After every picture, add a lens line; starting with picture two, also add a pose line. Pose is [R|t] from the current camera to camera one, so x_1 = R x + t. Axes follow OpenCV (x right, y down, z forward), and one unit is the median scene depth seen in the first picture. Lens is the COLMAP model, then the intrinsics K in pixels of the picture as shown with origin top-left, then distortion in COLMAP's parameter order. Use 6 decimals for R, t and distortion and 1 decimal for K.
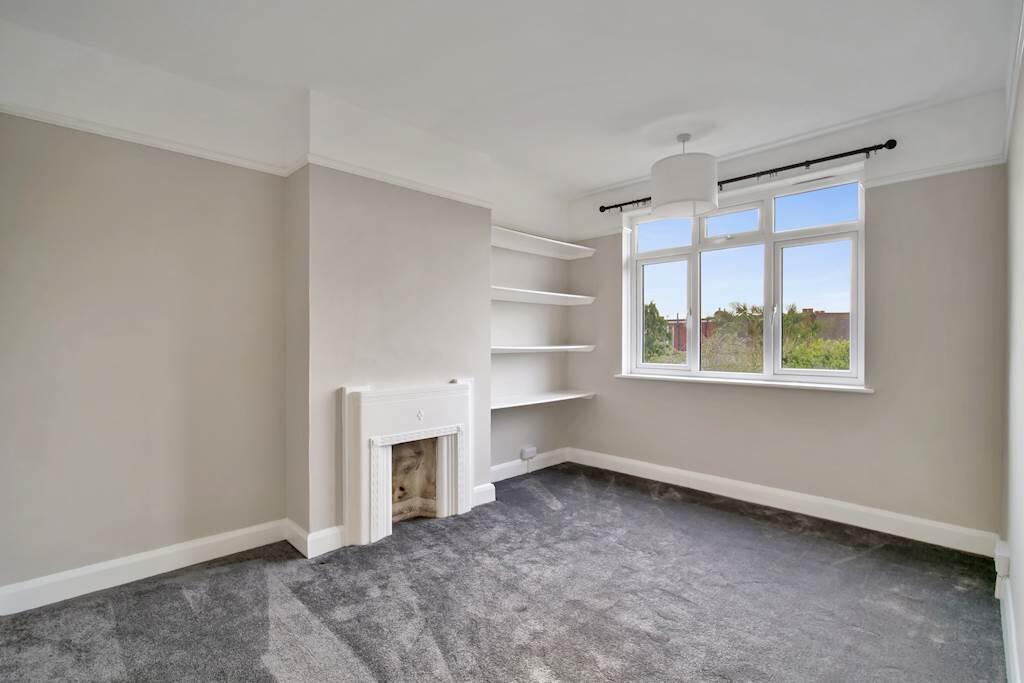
lens RADIAL K [[465.9, 0, 512.0], [0, 465.9, 341.5], [0, 0, 1]] dist [-0.000344, -0.000057]
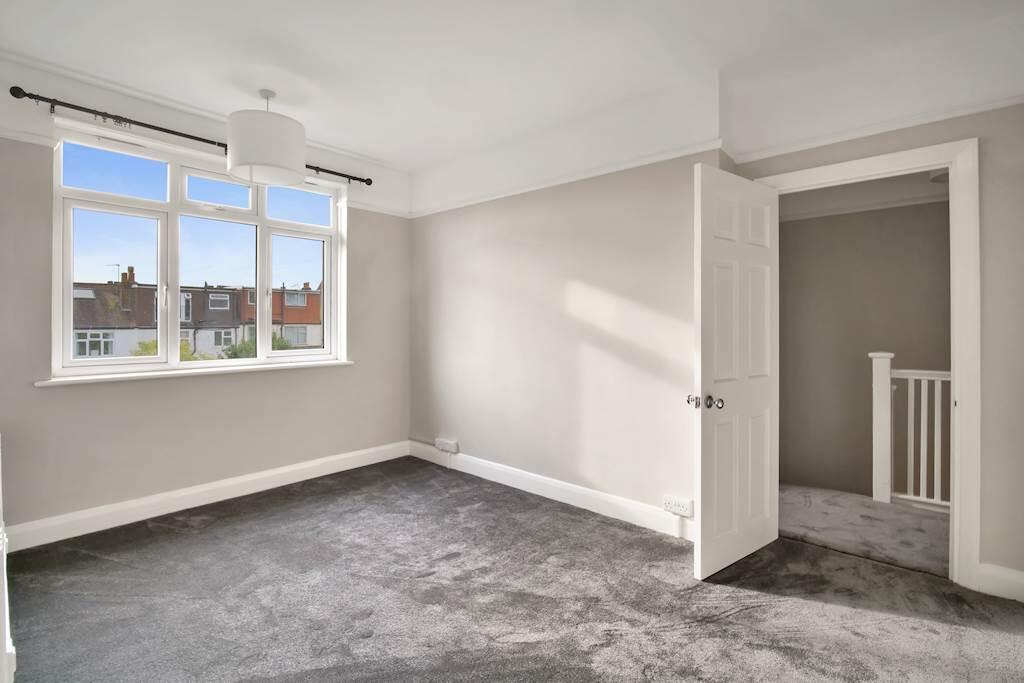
lens RADIAL K [[469.7, 0, 510.3], [0, 469.7, 321.5], [0, 0, 1]] dist [-0.000924, -0.000410]
pose [[-0.032116, 0.000886, 0.999484, -0.467654], [-0.001791, 0.999998, -0.000944, -0.007842], [-0.999483, -0.001820, -0.032114, 0.499583]]
